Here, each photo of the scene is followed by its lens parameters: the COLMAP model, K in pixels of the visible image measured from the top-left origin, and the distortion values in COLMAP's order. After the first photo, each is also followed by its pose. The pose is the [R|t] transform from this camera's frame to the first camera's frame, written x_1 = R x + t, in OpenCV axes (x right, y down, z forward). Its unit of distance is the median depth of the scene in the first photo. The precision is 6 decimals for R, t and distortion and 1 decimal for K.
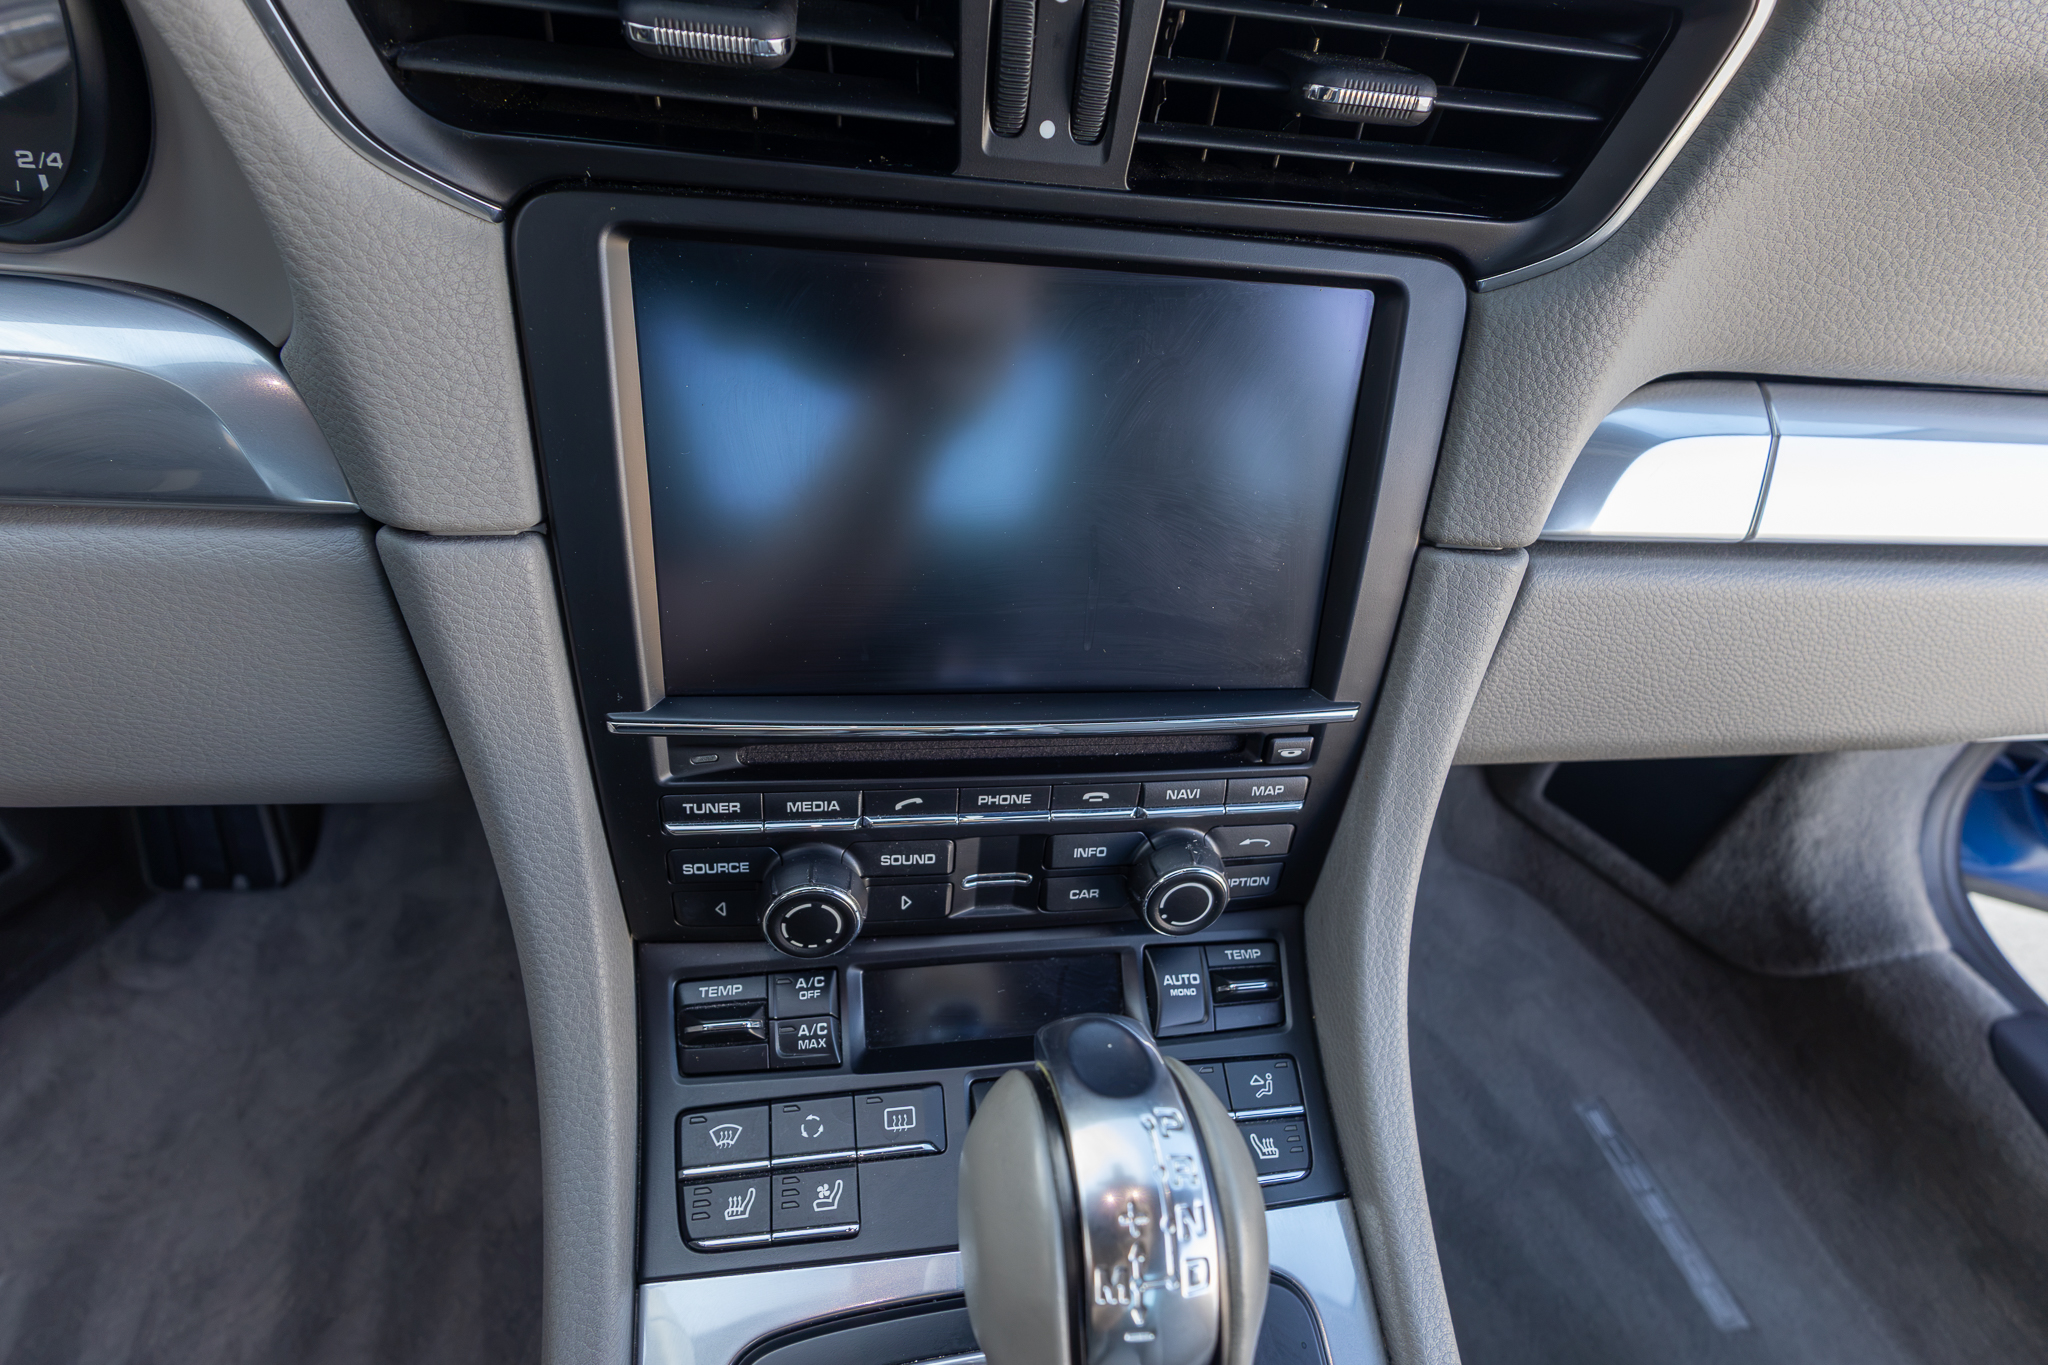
lens RADIAL K [[952.7, 0, 1024.0], [0, 952.7, 682.5], [0, 0, 1]] dist [0.011348, -0.000132]
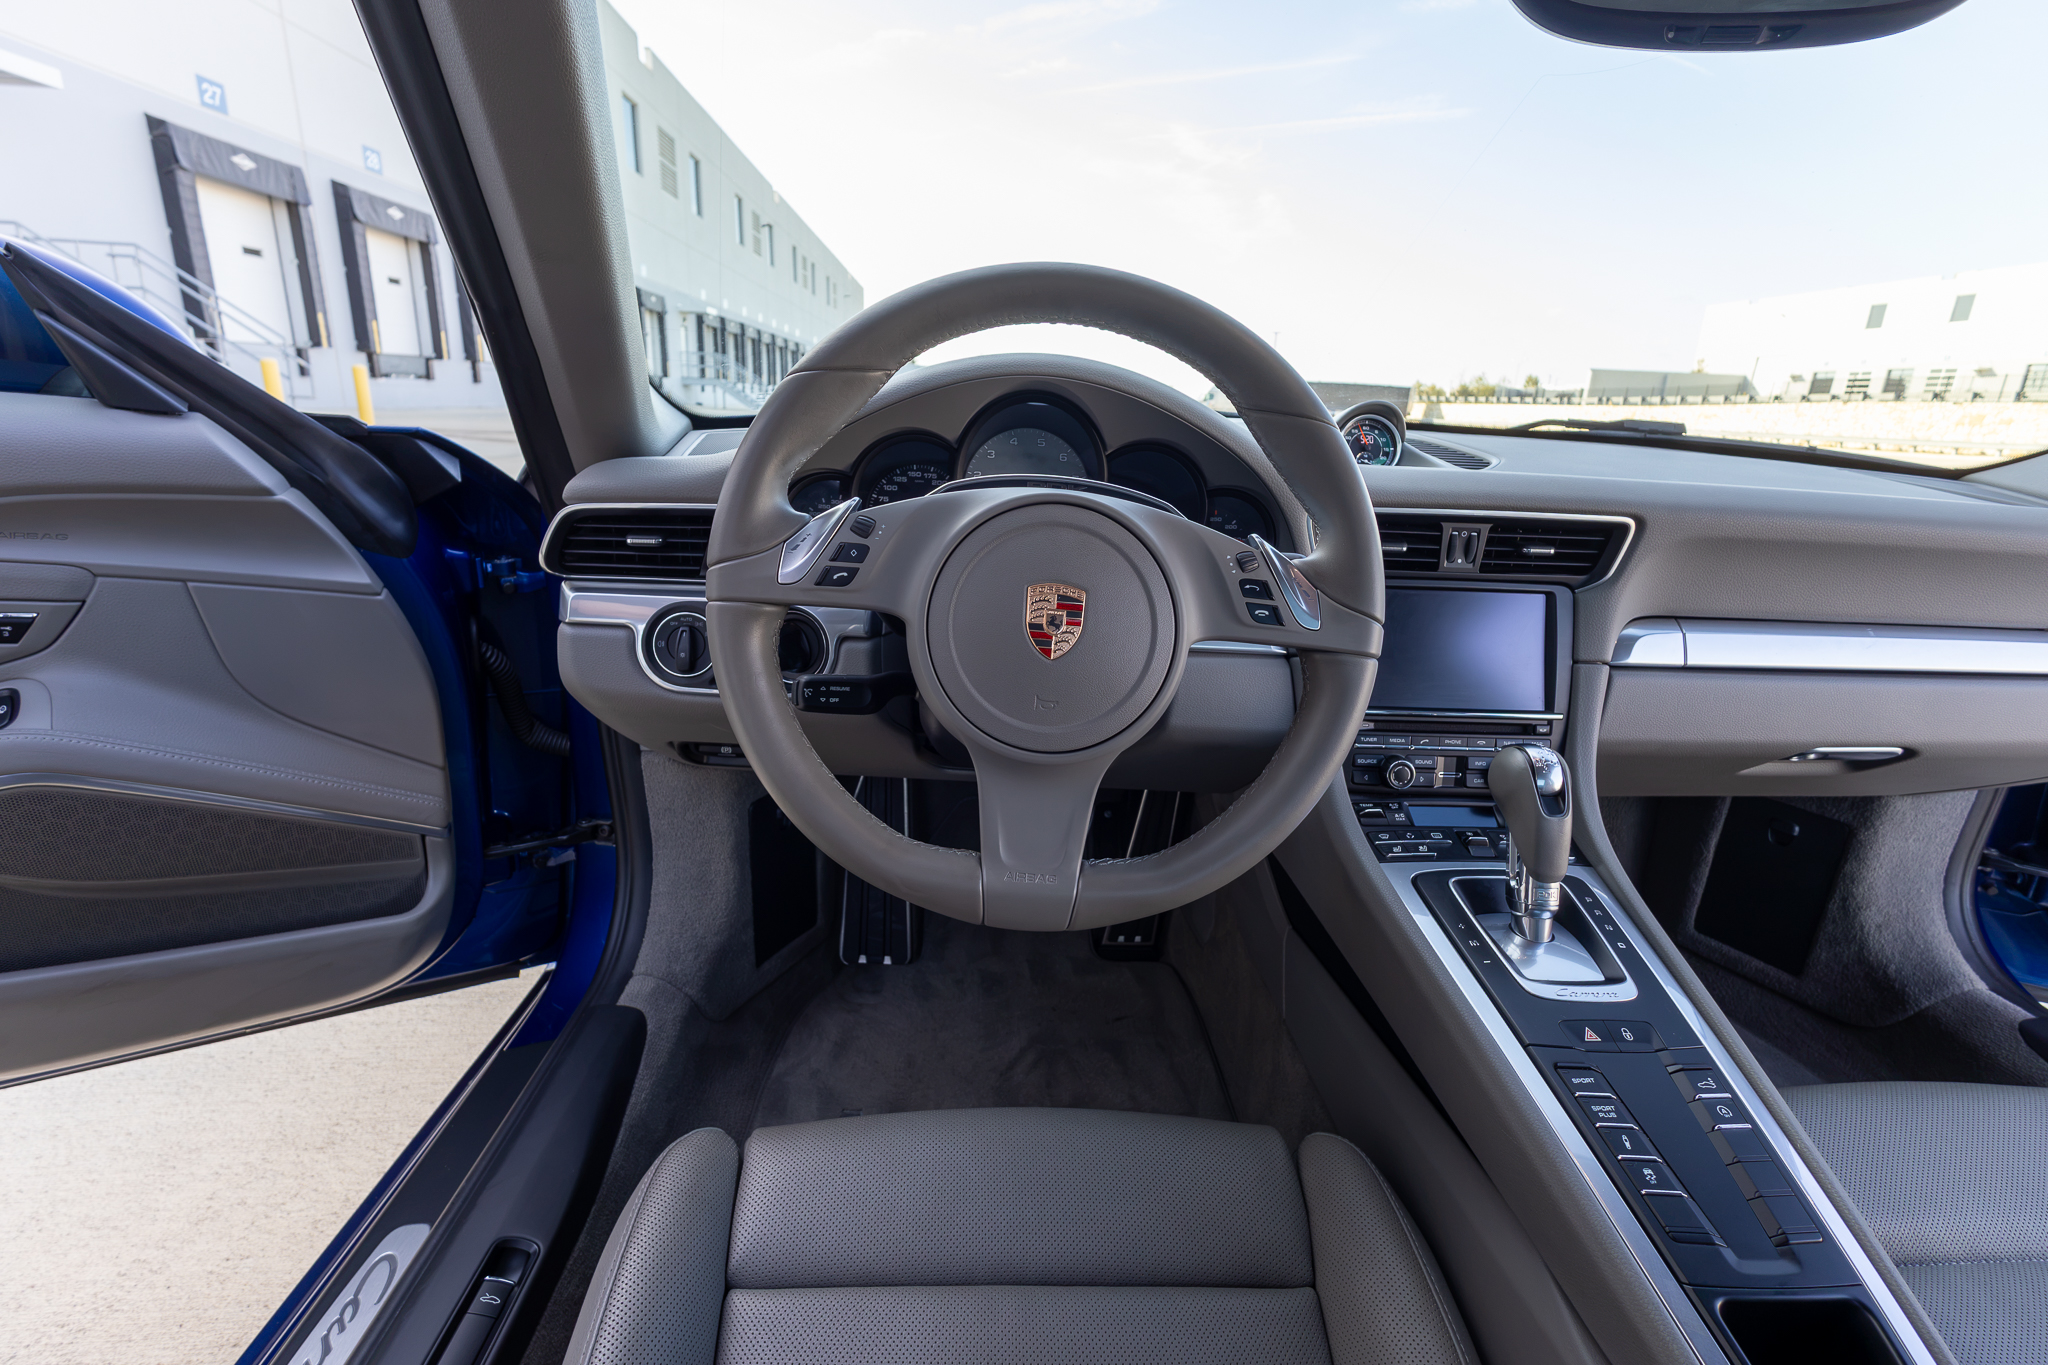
lens RADIAL K [[952.7, 0, 1024.0], [0, 952.7, 682.5], [0, 0, 1]] dist [0.011348, -0.000132]
pose [[0.992956, -0.033718, -0.113587, -1.013146], [-0.011633, 0.926280, -0.376657, 1.090833], [0.117913, 0.375325, 0.919363, -2.070469]]
